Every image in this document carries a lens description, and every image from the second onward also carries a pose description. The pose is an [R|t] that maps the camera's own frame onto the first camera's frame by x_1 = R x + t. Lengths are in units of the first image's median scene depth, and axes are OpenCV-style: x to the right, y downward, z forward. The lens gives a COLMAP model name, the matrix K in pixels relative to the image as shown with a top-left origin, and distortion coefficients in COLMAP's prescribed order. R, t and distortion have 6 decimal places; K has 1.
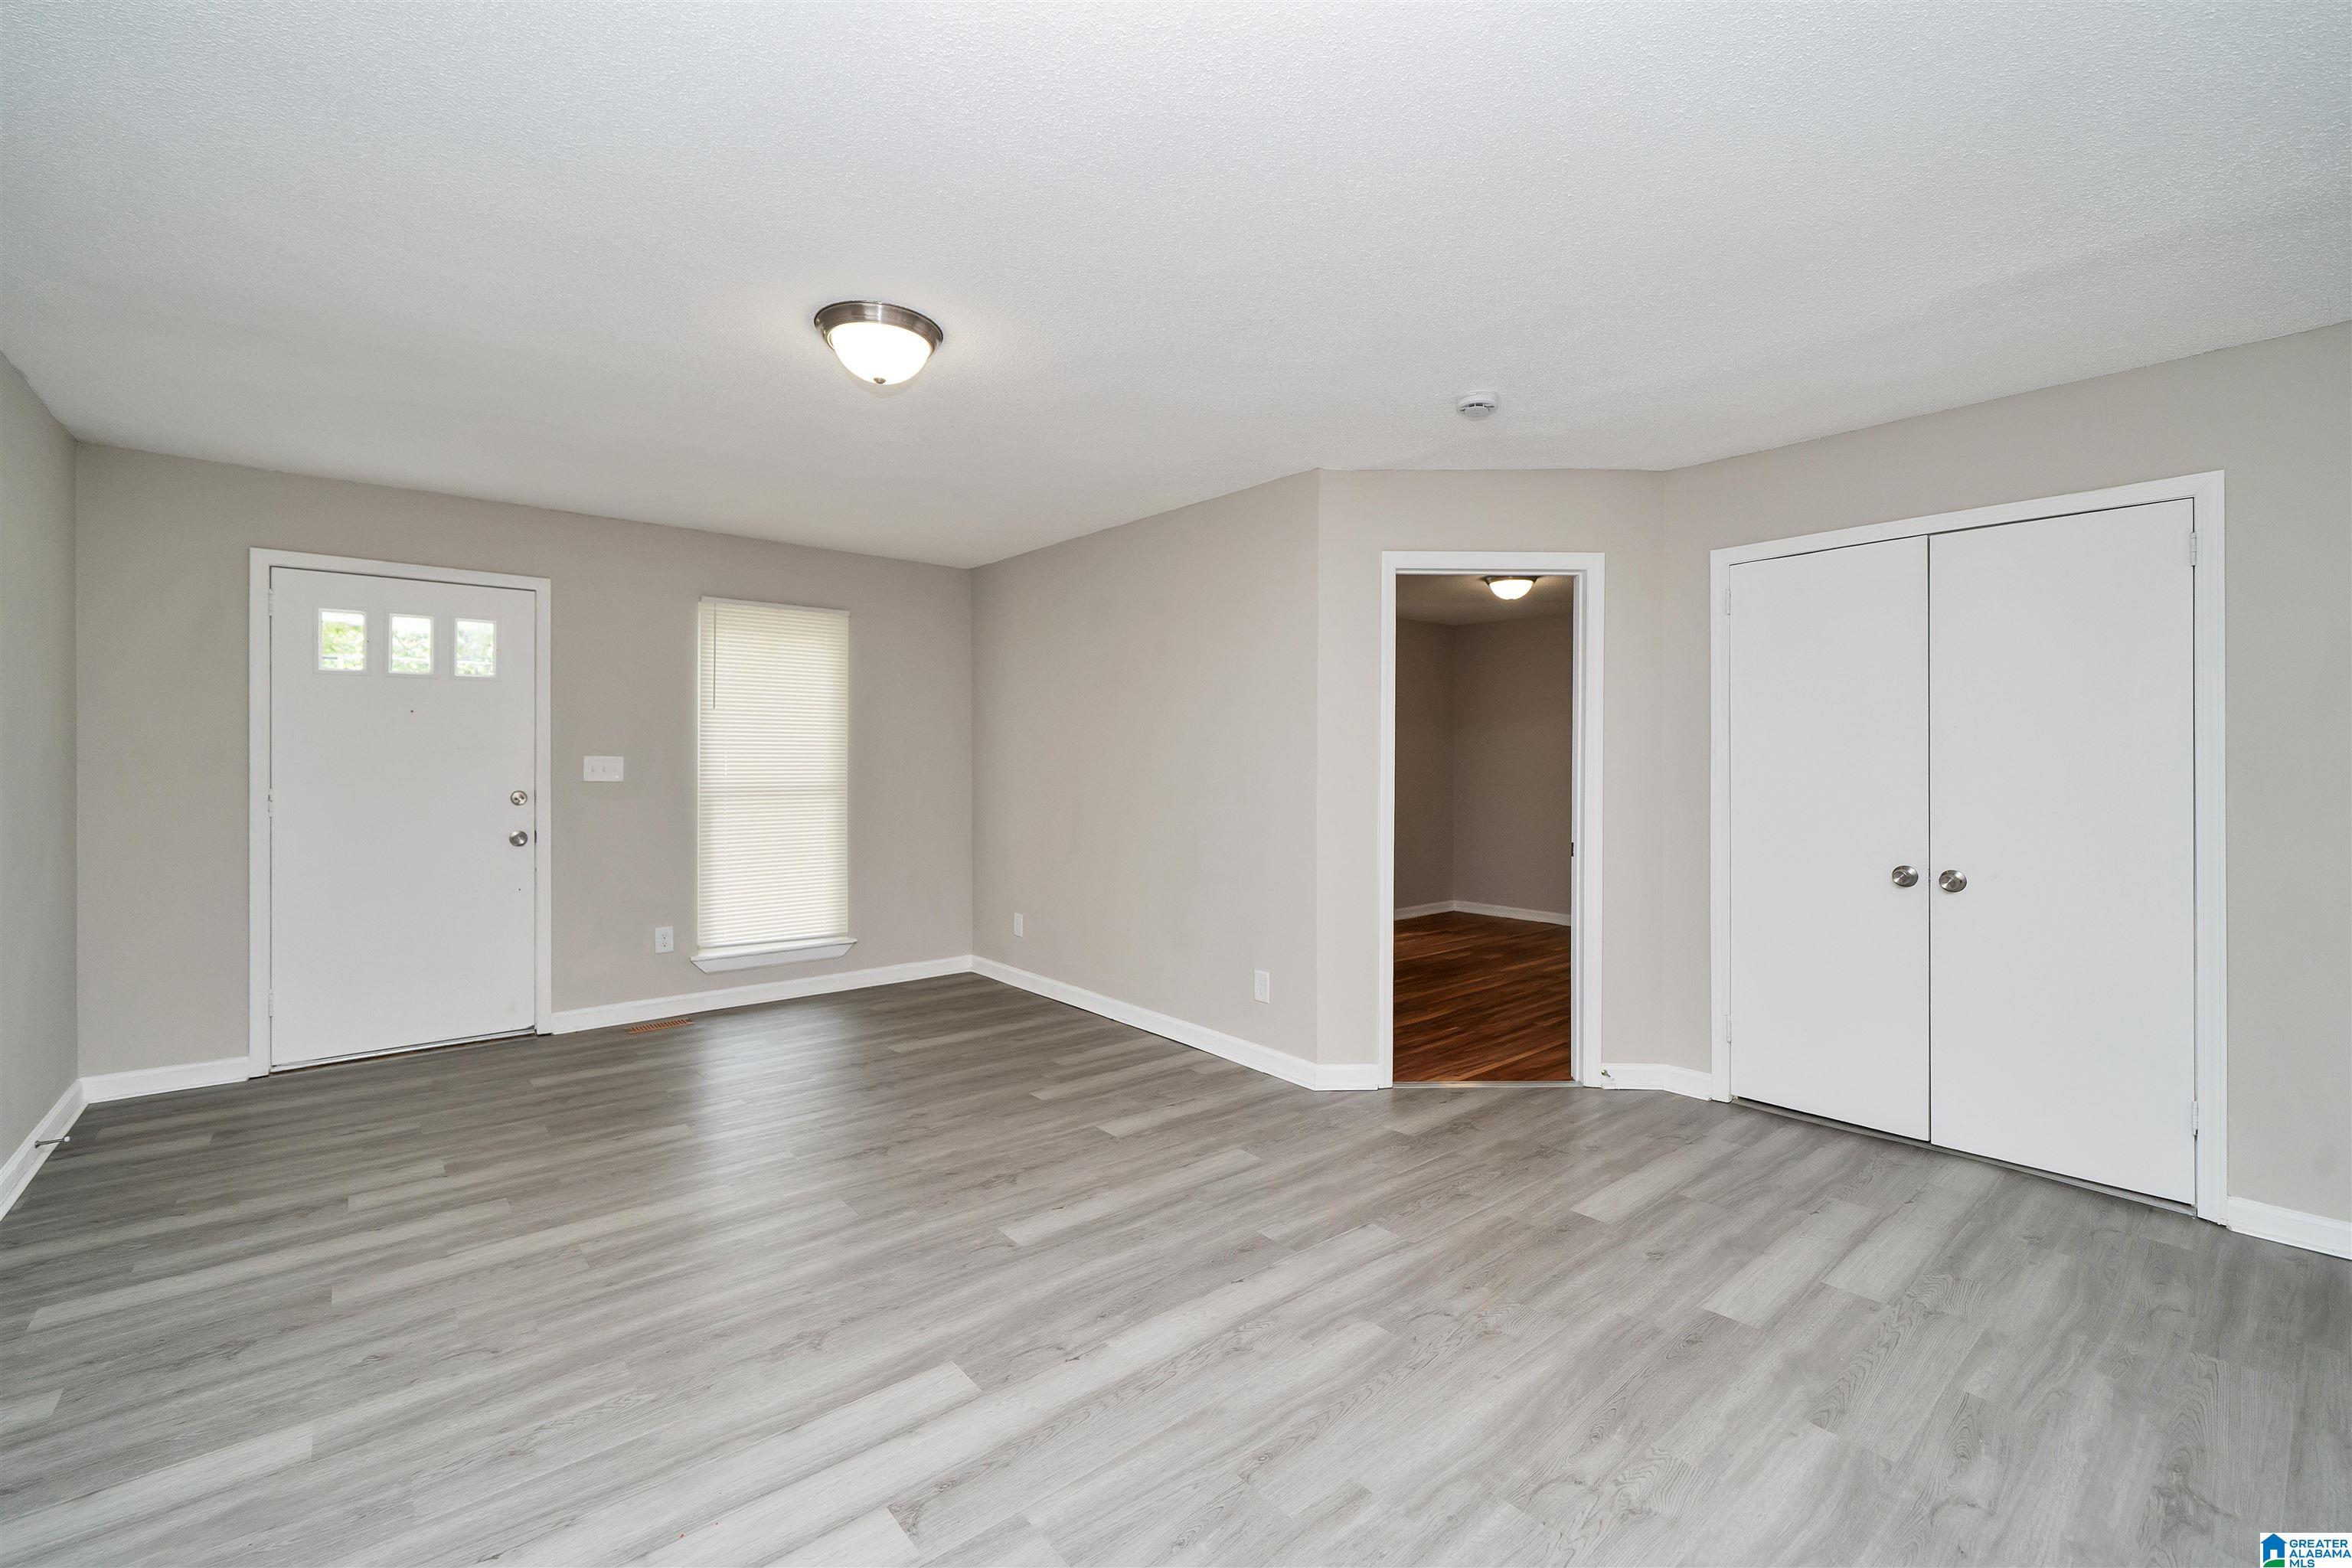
lens RADIAL K [[965.5, 0, 1167.4], [0, 965.5, 760.3], [0, 0, 1]] dist [0.000870, 0.000032]
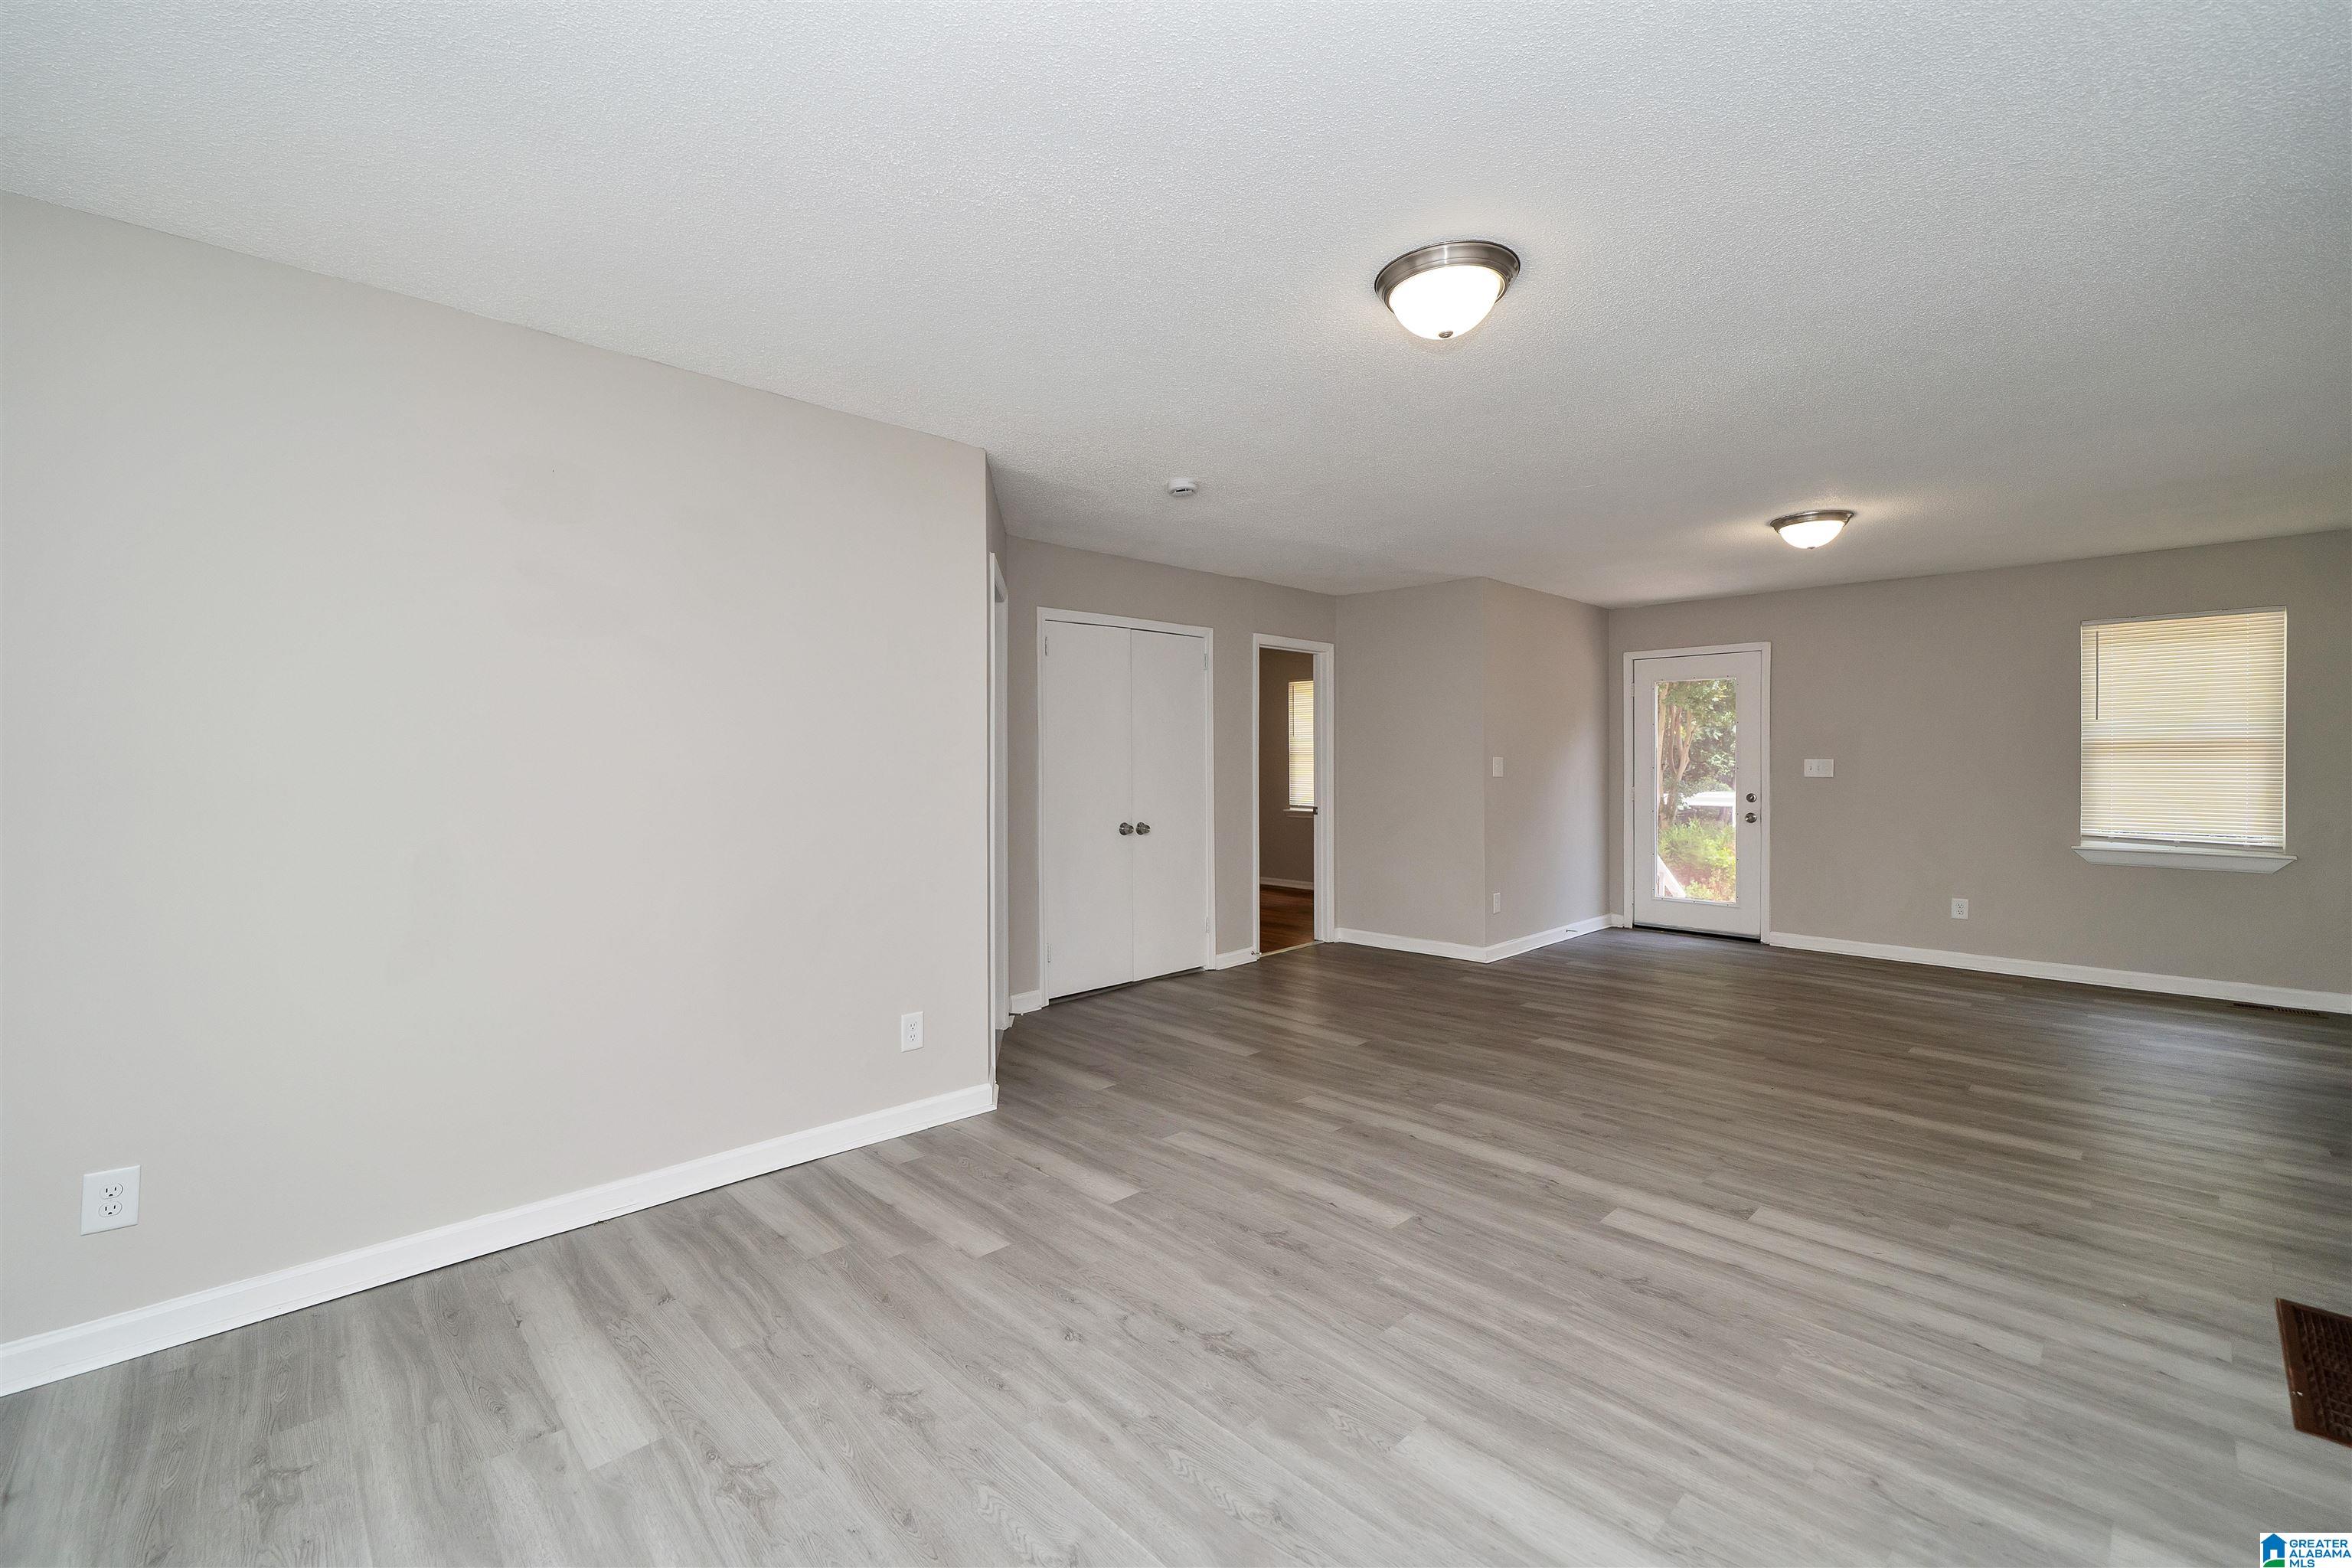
lens RADIAL K [[965.5, 0, 1167.4], [0, 965.5, 760.3], [0, 0, 1]] dist [0.000870, 0.000032]
pose [[-0.052173, -0.000117, 0.998638, -1.213608], [0.000207, 1.000000, 0.000128, 0.002688], [-0.998638, 0.000213, -0.052173, 1.344643]]
